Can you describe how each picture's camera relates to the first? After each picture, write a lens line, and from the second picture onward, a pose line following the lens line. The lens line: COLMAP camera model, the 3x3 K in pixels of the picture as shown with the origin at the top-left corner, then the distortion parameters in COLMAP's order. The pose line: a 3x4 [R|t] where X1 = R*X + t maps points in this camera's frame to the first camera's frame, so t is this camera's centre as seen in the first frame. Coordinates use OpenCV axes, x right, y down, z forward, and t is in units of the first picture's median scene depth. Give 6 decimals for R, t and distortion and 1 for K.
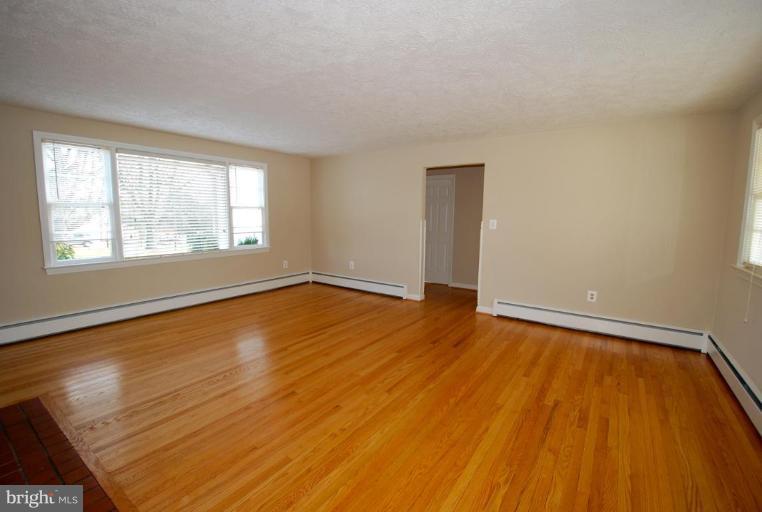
lens RADIAL K [[353.2, 0, 393.0], [0, 353.2, 259.5], [0, 0, 1]] dist [0.000952, -0.018733]
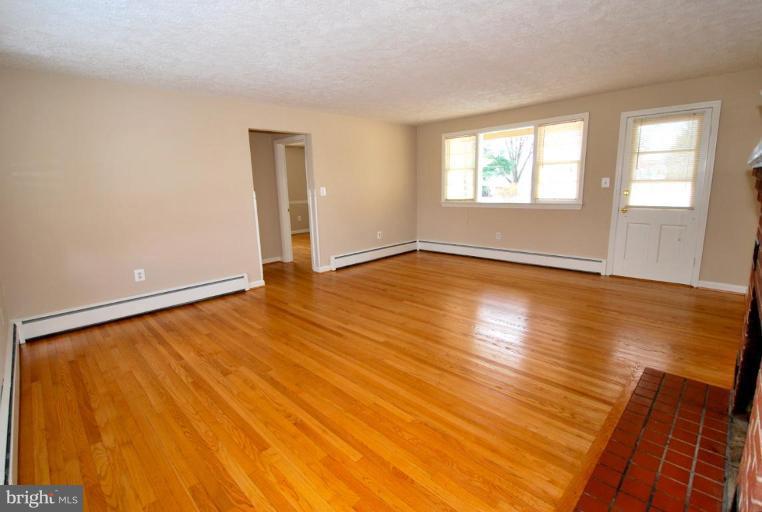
lens RADIAL K [[353.2, 0, 393.0], [0, 353.2, 259.5], [0, 0, 1]] dist [0.000952, -0.018733]
pose [[0.157803, -0.229411, 0.960452, -0.798780], [0.156479, 0.966159, 0.205065, -0.084319], [-0.974994, 0.117931, 0.188361, 0.588588]]
